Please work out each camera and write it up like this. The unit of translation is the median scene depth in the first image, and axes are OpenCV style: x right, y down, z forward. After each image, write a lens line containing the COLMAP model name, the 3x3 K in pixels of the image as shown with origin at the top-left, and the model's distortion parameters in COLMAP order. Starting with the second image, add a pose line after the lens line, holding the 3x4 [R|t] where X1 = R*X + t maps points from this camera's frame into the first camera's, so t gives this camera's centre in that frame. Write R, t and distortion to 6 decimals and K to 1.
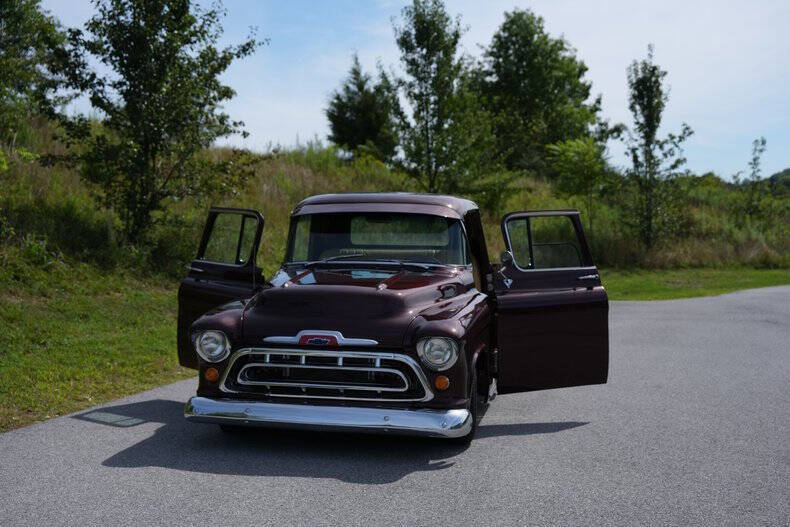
lens RADIAL K [[956.3, 0, 395.0], [0, 956.3, 263.5], [0, 0, 1]] dist [0.125914, -0.000388]
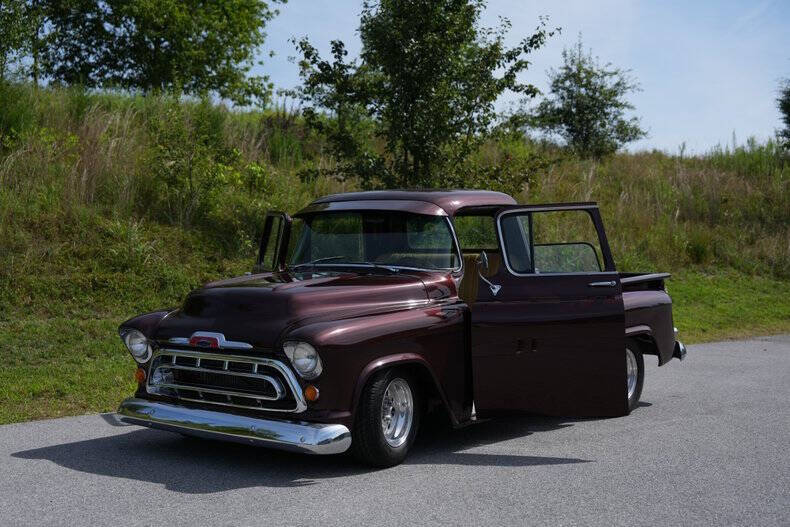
lens RADIAL K [[1083.9, 0, 395.0], [0, 1083.9, 263.5], [0, 0, 1]] dist [0.111568, -0.031491]
pose [[0.887099, -0.002631, -0.461571, 0.102397], [-0.008280, 0.999732, -0.021612, 0.004066], [0.461504, 0.022994, 0.886840, 0.021415]]
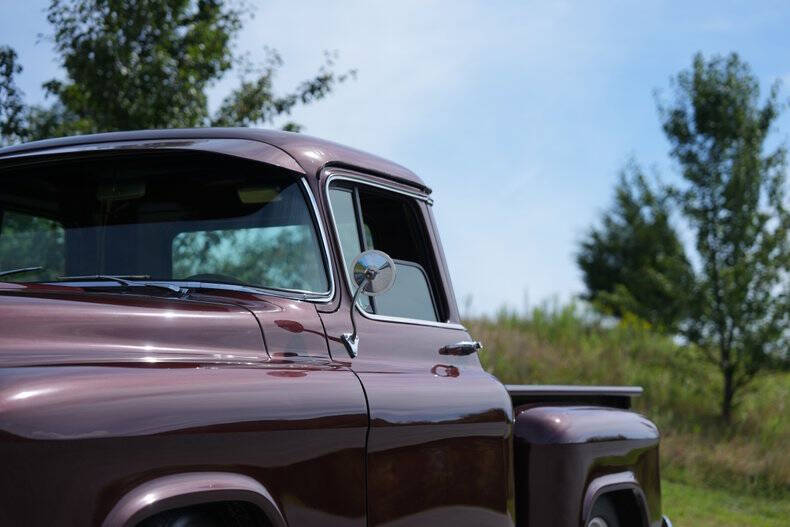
lens RADIAL K [[1391.3, 0, 392.9], [0, 1391.3, 270.4], [0, 0, 1]] dist [0.230837, -0.074880]
pose [[0.970461, -0.023222, -0.240138, 0.049614], [-0.018227, 0.985455, -0.168959, 0.017714], [0.240568, 0.168345, 0.955922, 0.103699]]
